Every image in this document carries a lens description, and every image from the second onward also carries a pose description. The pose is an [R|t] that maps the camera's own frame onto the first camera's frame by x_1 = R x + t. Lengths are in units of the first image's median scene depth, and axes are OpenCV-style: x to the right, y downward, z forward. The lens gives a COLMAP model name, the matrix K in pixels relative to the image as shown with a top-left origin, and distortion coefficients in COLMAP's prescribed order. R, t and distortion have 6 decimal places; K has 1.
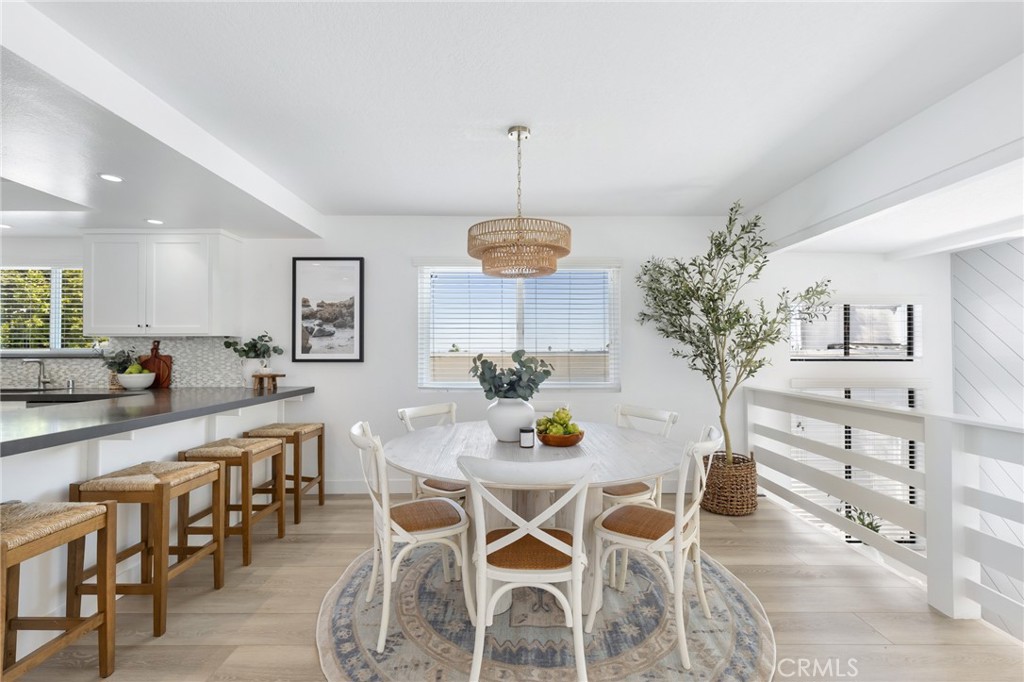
lens RADIAL K [[441.7, 0, 511.2], [0, 441.7, 344.2], [0, 0, 1]] dist [-0.000074, -0.000307]
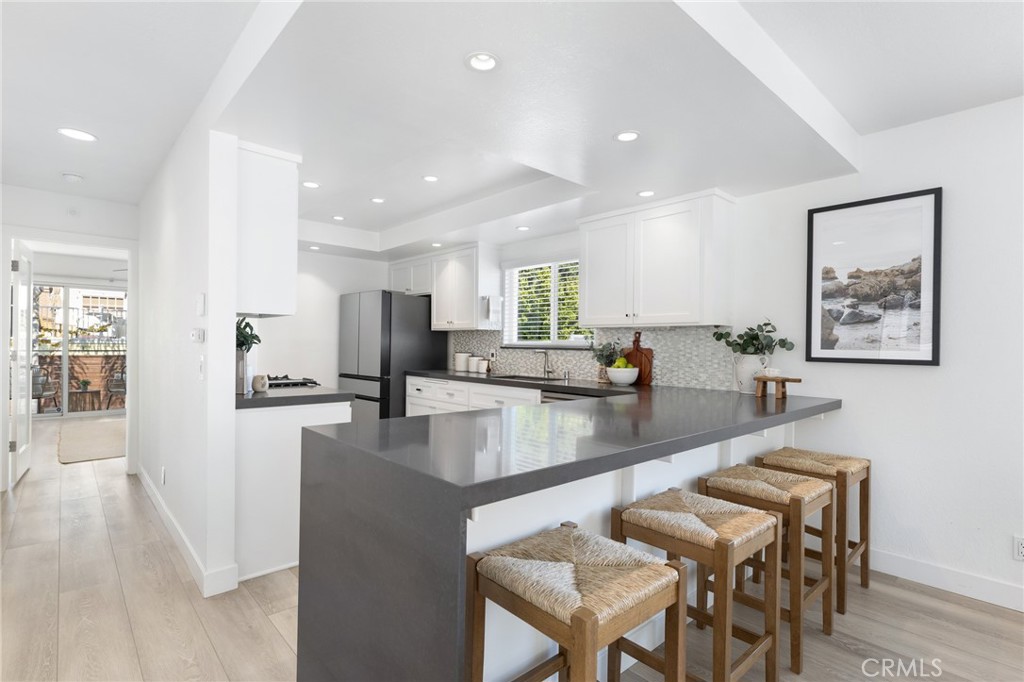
lens RADIAL K [[497.3, 0, 512.0], [0, 497.3, 341.0], [0, 0, 1]] dist [0.000720, 0.000114]
pose [[0.672702, 0.006214, -0.739887, -0.229567], [-0.001454, 0.999974, 0.007076, 0.003821], [0.739912, -0.003684, 0.672694, 0.131670]]
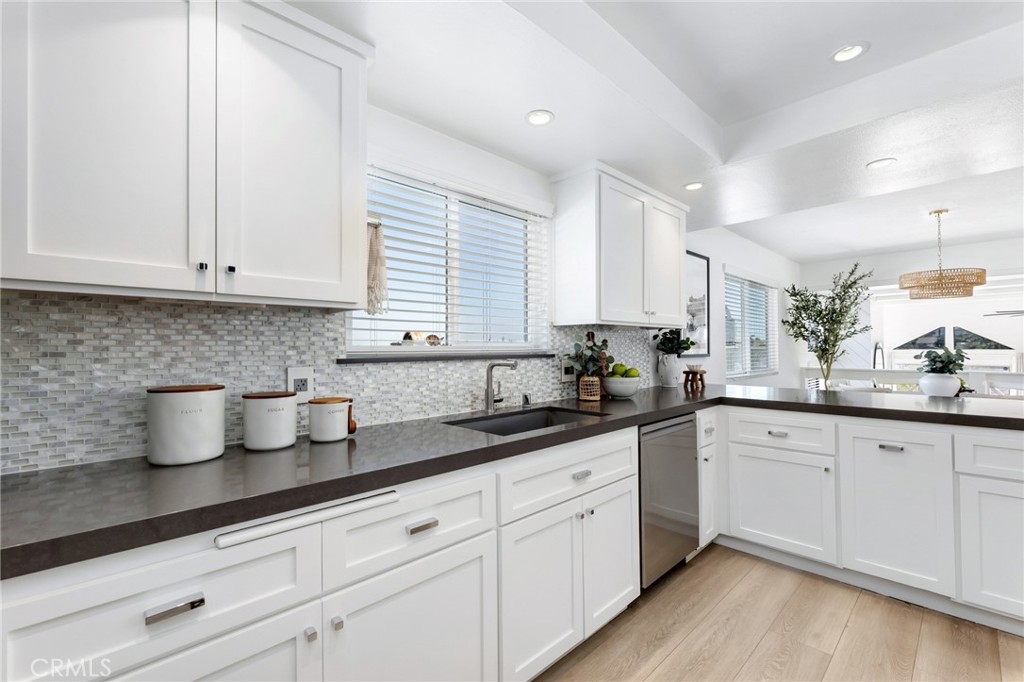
lens RADIAL K [[436.7, 0, 508.1], [0, 436.7, 344.8], [0, 0, 1]] dist [0.002091, 0.000337]
pose [[0.723884, 0.002058, 0.689919, -1.423163], [-0.006543, 0.999971, 0.003883, 0.011529], [-0.689891, -0.007325, 0.723876, 0.577309]]
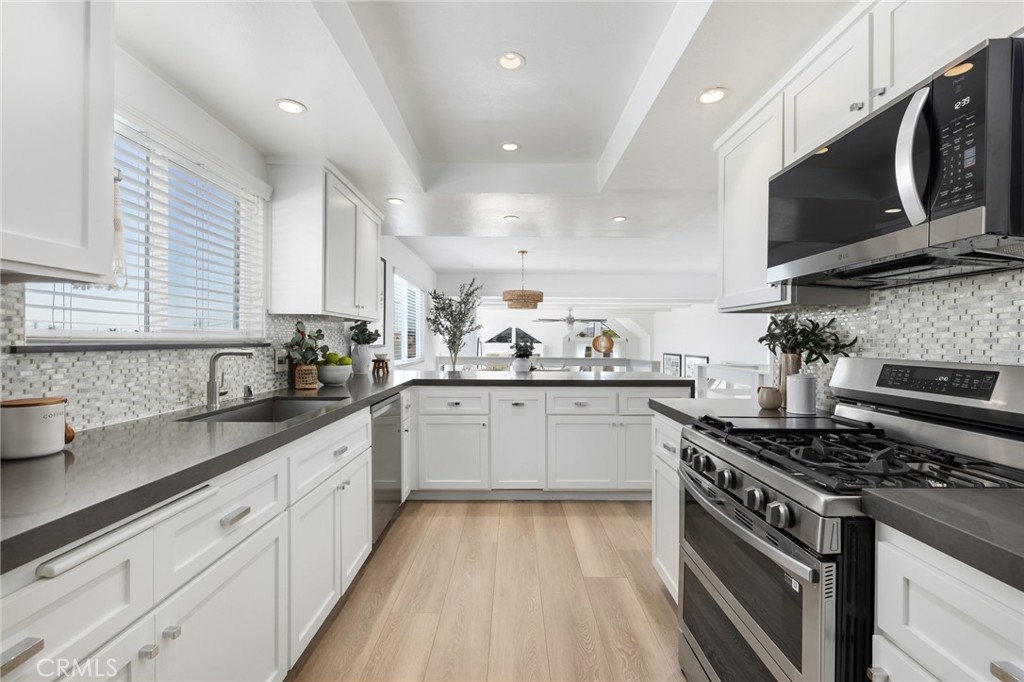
lens RADIAL K [[441.7, 0, 511.2], [0, 441.7, 344.2], [0, 0, 1]] dist [-0.000074, -0.000307]
pose [[0.001493, -0.006819, 0.999976, -1.559789], [-0.023641, 0.999697, 0.006853, 0.016413], [-0.999719, -0.023650, 0.001331, 0.656337]]
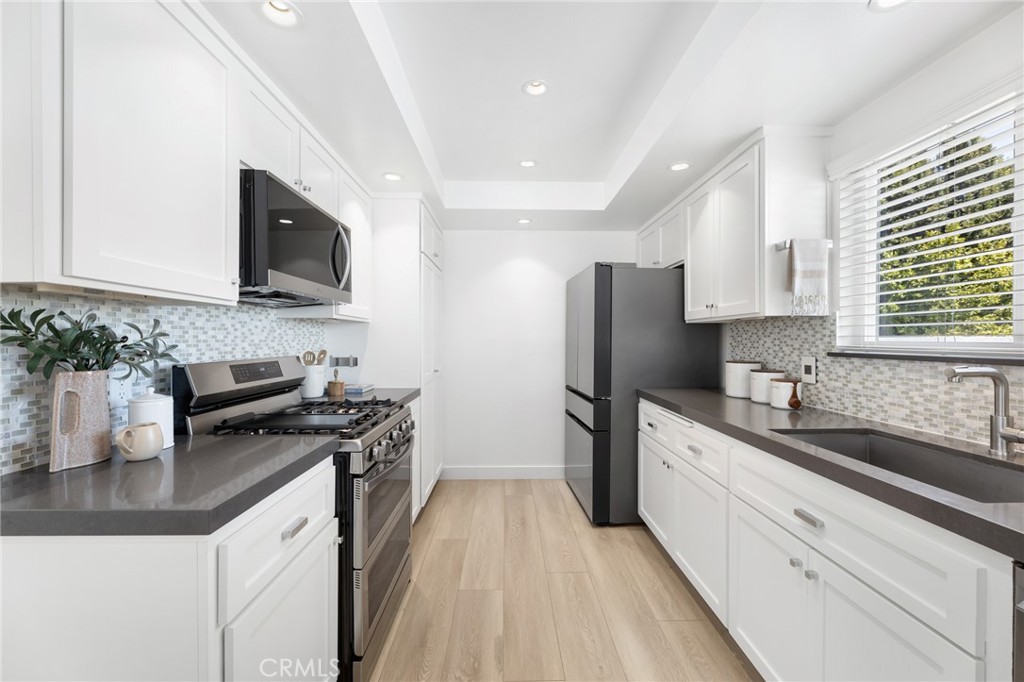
lens RADIAL K [[410.7, 0, 512.0], [0, 410.7, 341.0], [0, 0, 1]] dist [-0.002069, -0.000323]
pose [[0.016487, 0.005674, -0.999848, -0.751823], [0.016034, 0.999854, 0.005938, 0.005920], [0.999736, -0.016129, 0.016394, 0.620191]]
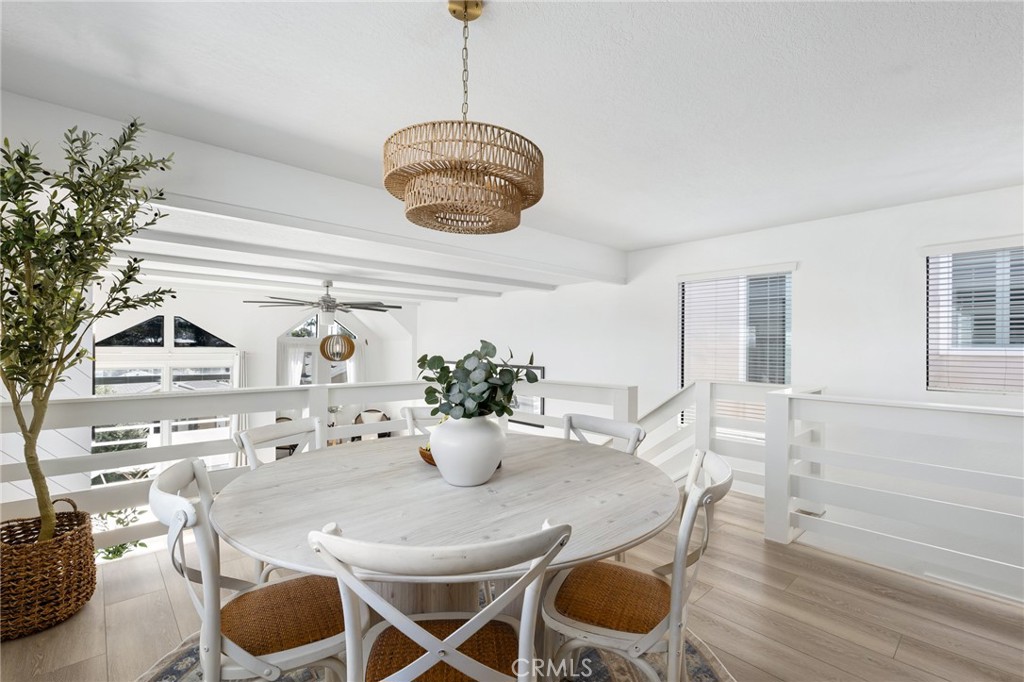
lens RADIAL K [[455.5, 0, 514.0], [0, 455.5, 350.1], [0, 0, 1]] dist [0.000775, -0.000051]
pose [[-0.685407, -0.011936, 0.728062, -0.337200], [-0.021771, 0.999755, -0.004106, 0.018866], [-0.727834, -0.018665, -0.685499, 0.872470]]
